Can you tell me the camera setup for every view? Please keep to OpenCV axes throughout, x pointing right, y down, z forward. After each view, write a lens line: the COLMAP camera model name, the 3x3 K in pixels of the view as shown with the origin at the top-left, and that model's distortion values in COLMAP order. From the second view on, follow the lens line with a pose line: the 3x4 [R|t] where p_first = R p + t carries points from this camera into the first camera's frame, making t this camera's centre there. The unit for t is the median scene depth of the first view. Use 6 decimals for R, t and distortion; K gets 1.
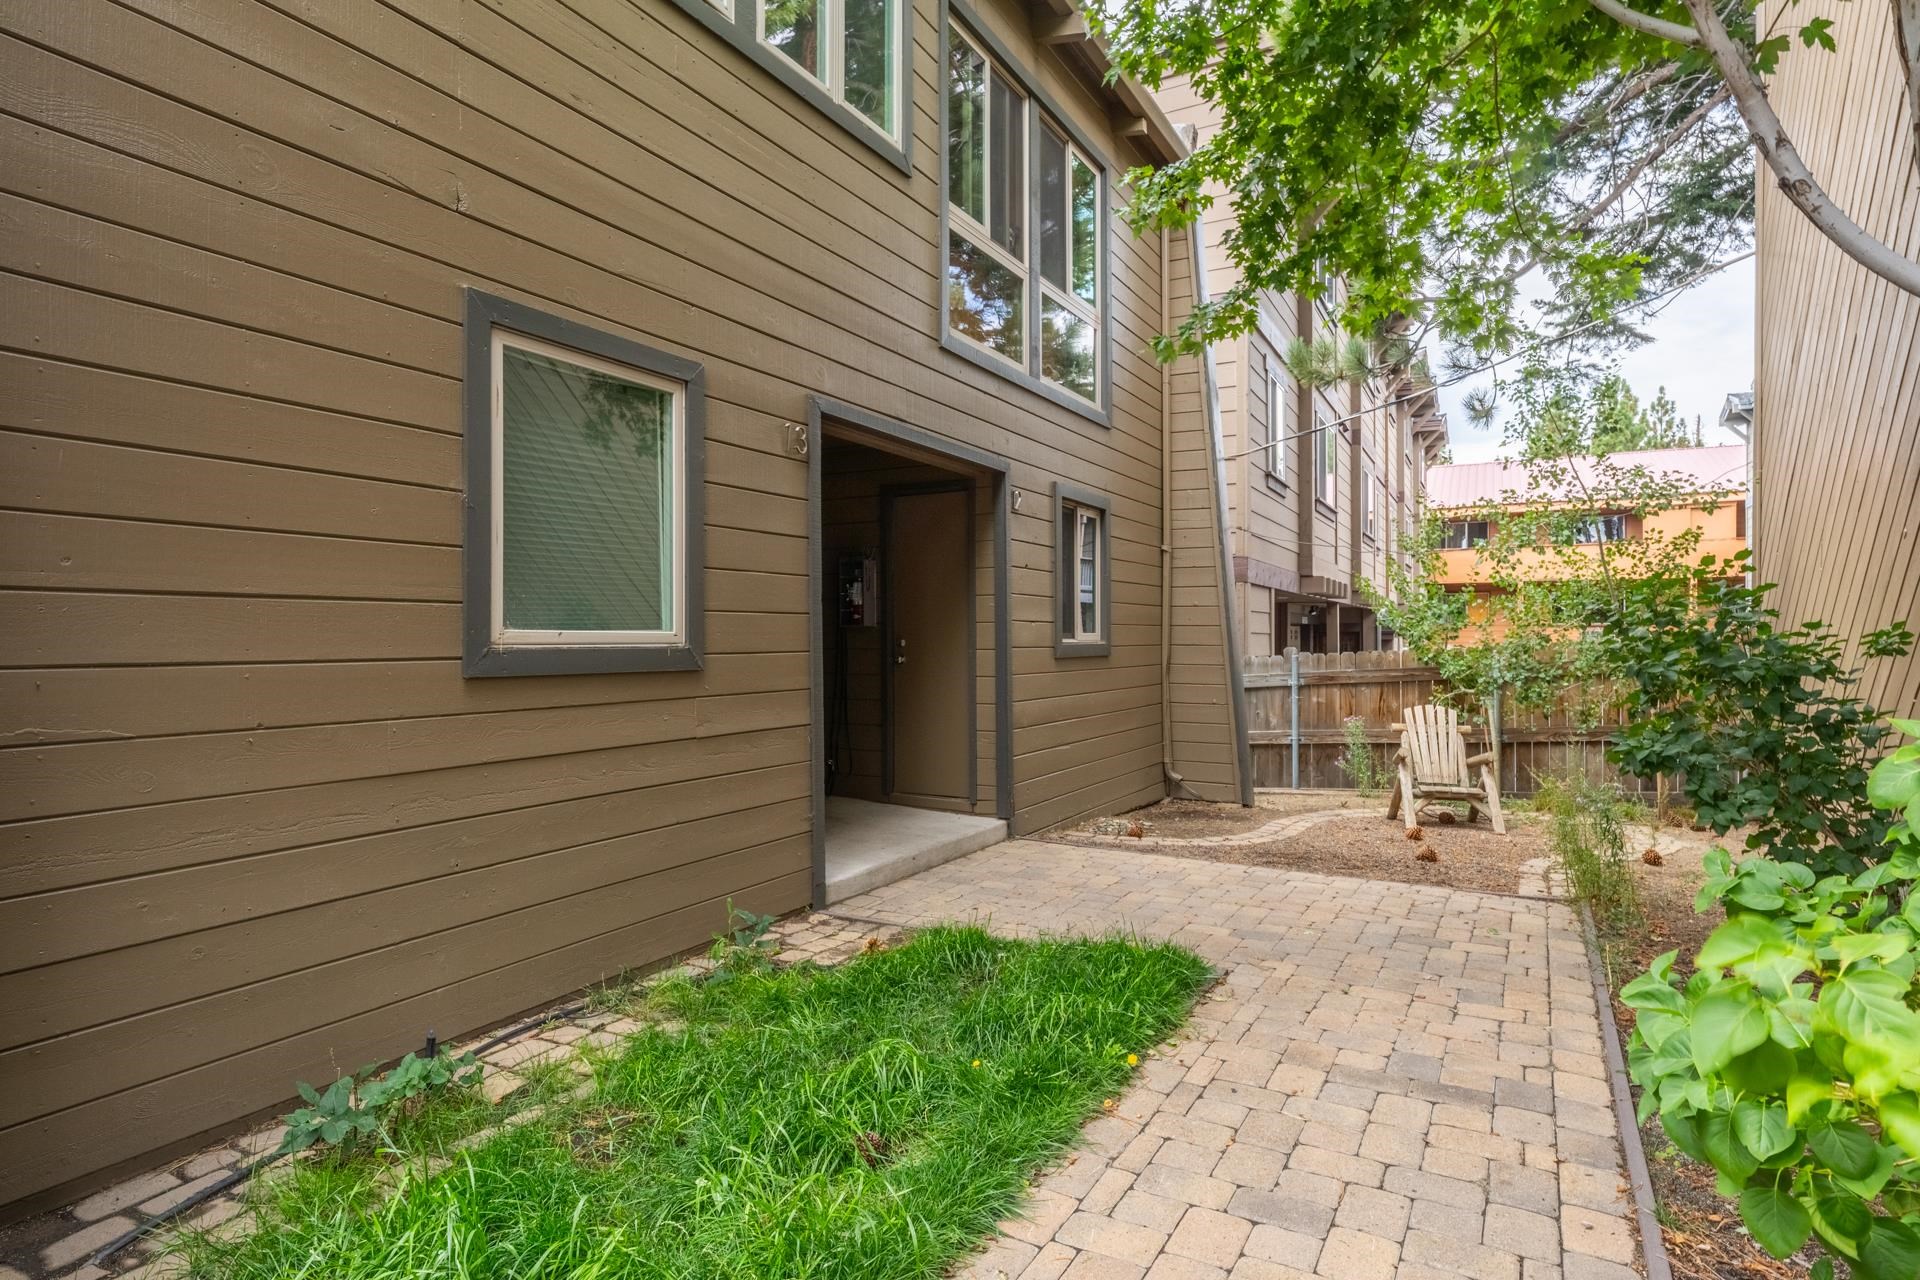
lens RADIAL K [[1011.2, 0, 960.0], [0, 1011.2, 640.0], [0, 0, 1]] dist [-0.003928, 0.000054]
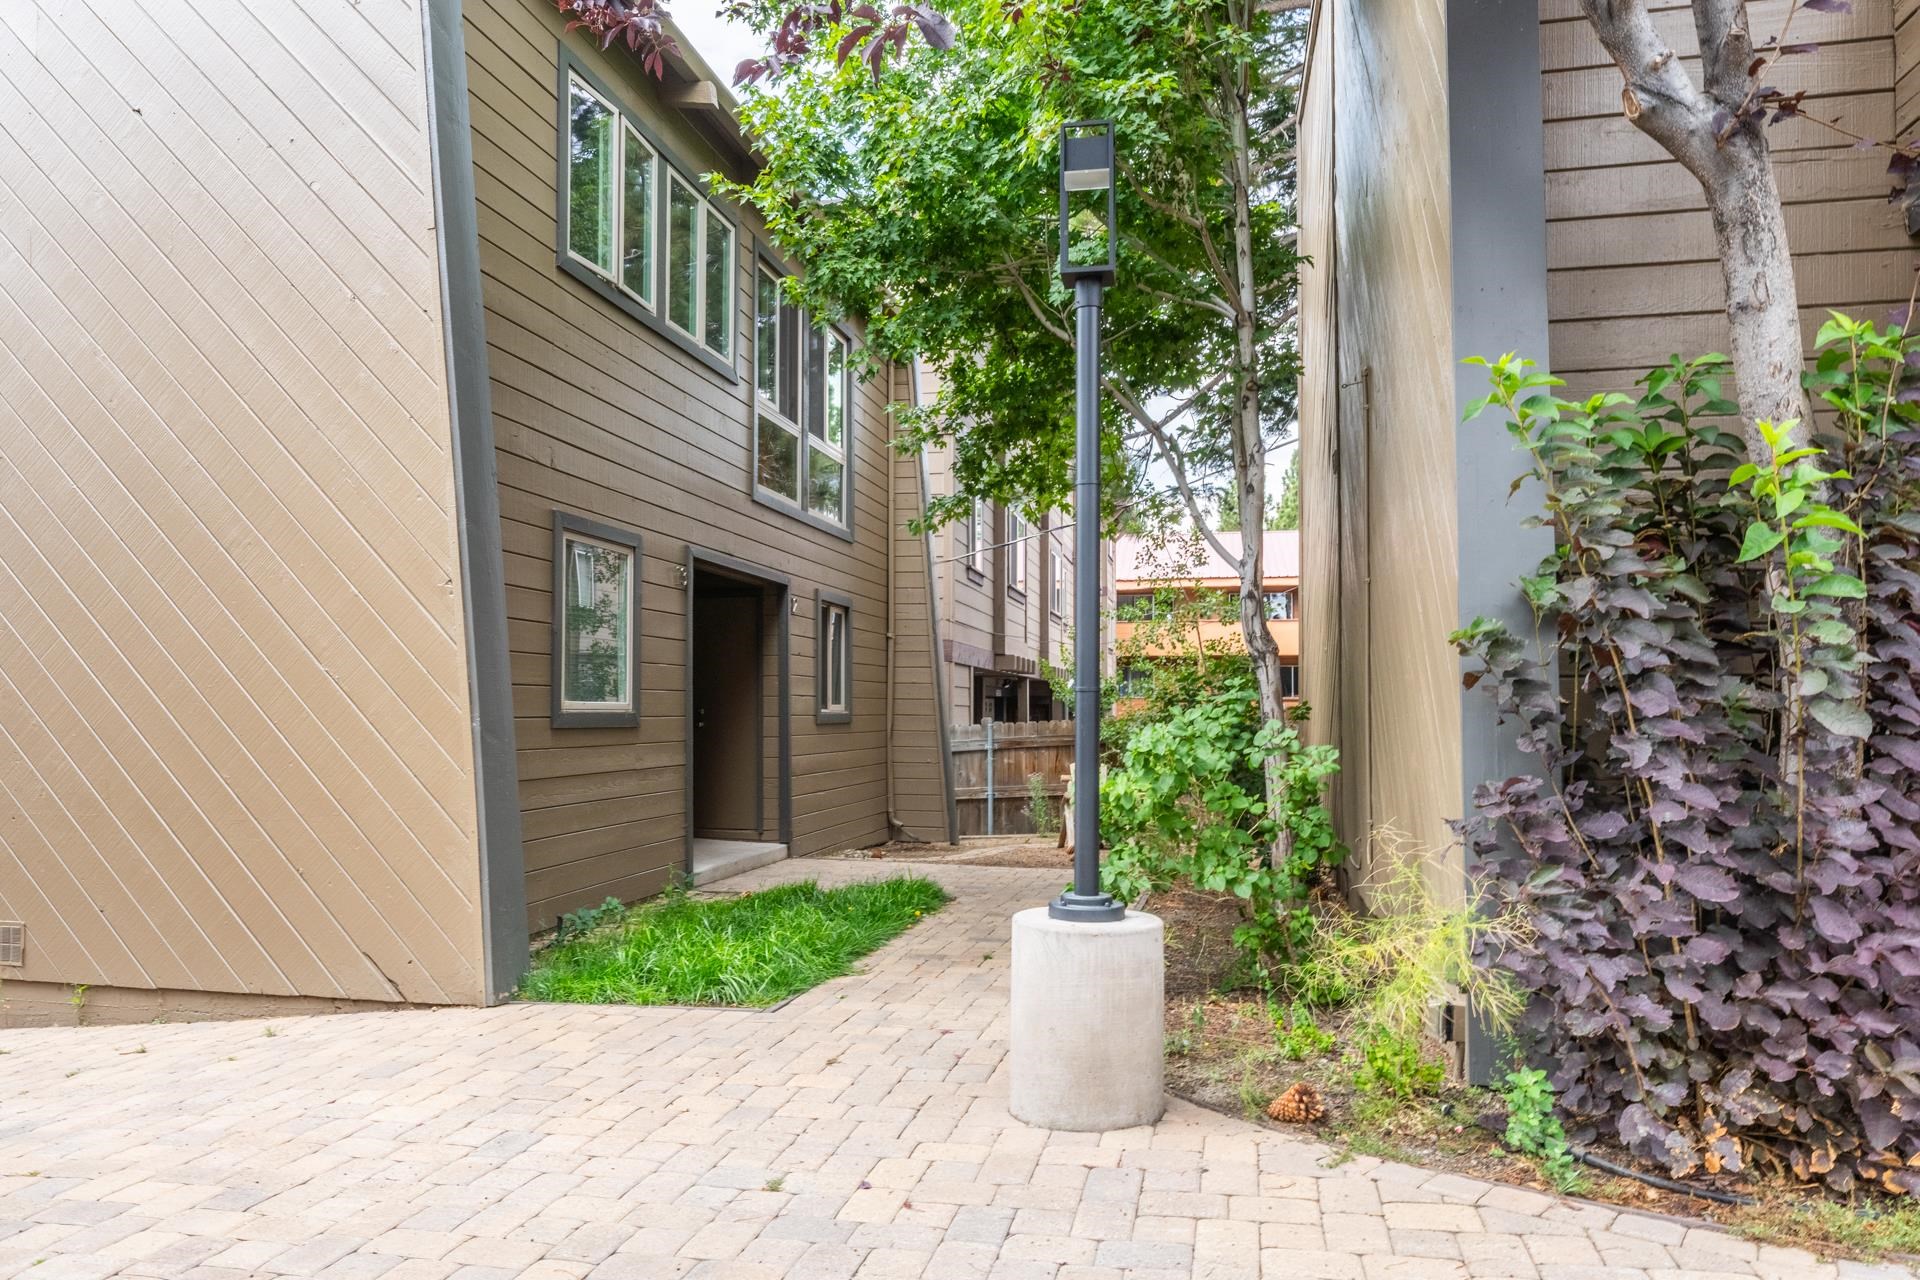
lens RADIAL K [[1255.8, 0, 960.0], [0, 1255.8, 640.0], [0, 0, 1]] dist [-0.001014, -0.000078]
pose [[0.955983, 0.021266, 0.292650, -0.183138], [-0.004352, 0.998288, -0.058325, 0.003288], [-0.293390, 0.054484, 0.954439, -0.540066]]
